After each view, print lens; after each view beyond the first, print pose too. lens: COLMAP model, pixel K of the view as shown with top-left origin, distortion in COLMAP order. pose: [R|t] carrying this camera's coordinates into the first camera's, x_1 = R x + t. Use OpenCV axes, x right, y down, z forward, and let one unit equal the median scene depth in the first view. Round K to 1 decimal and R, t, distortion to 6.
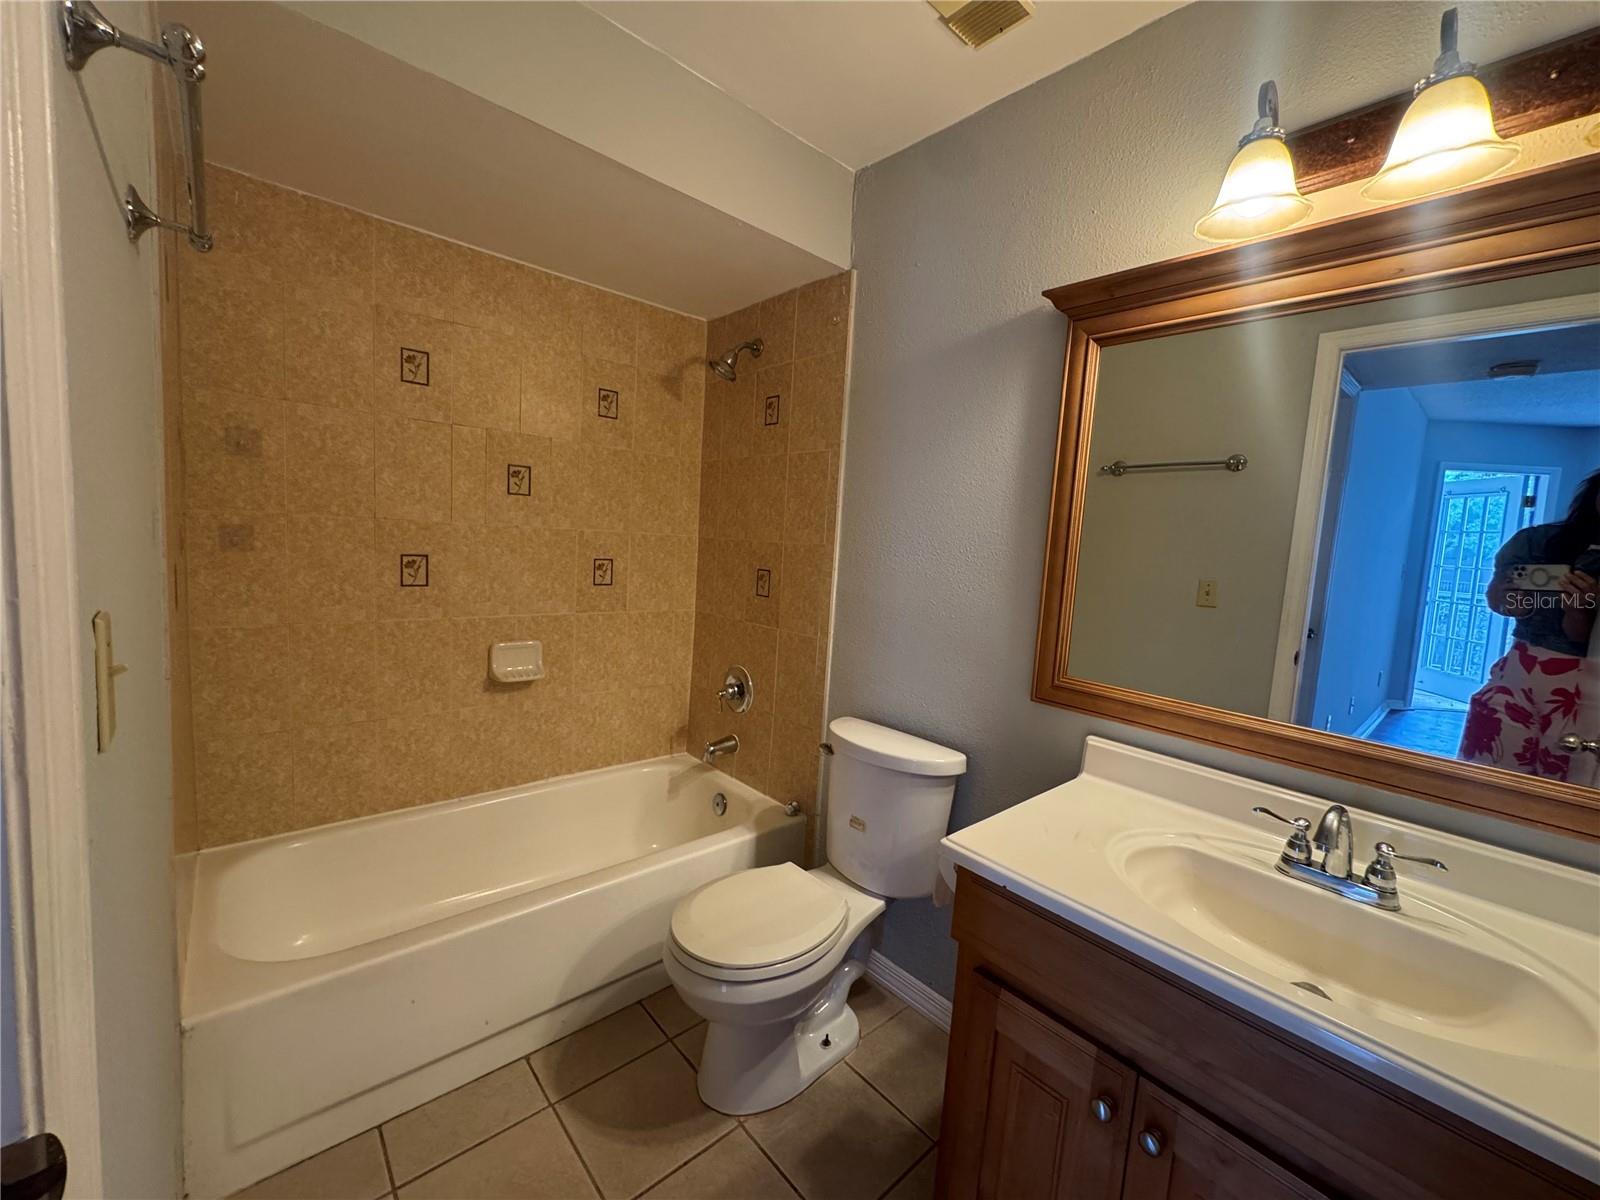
lens RADIAL K [[639.8, 0, 801.3], [0, 639.8, 596.8], [0, 0, 1]] dist [-0.002582, -0.000009]
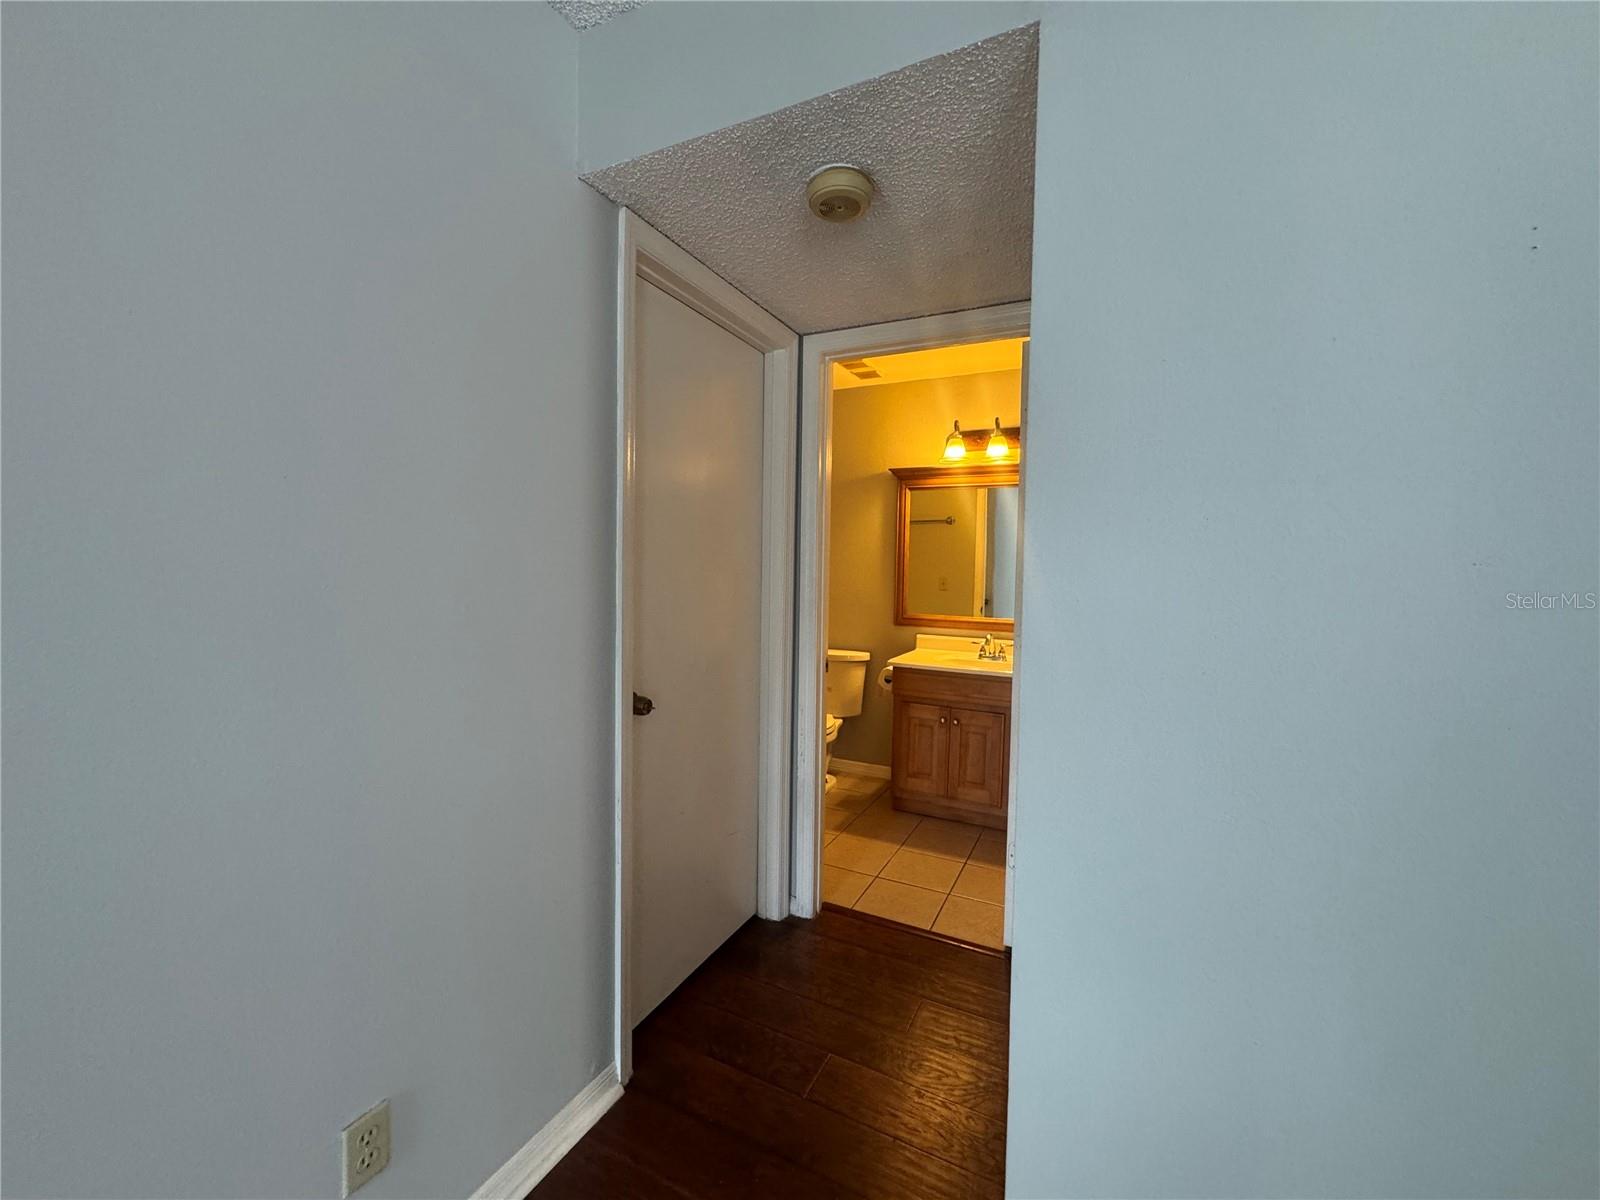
lens RADIAL K [[639.8, 0, 801.3], [0, 639.8, 596.8], [0, 0, 1]] dist [-0.002582, -0.000009]
pose [[0.927842, -0.062839, 0.367641, -0.990224], [0.077326, 0.996697, -0.024795, 0.092534], [-0.364869, 0.051434, 0.929637, -1.340904]]
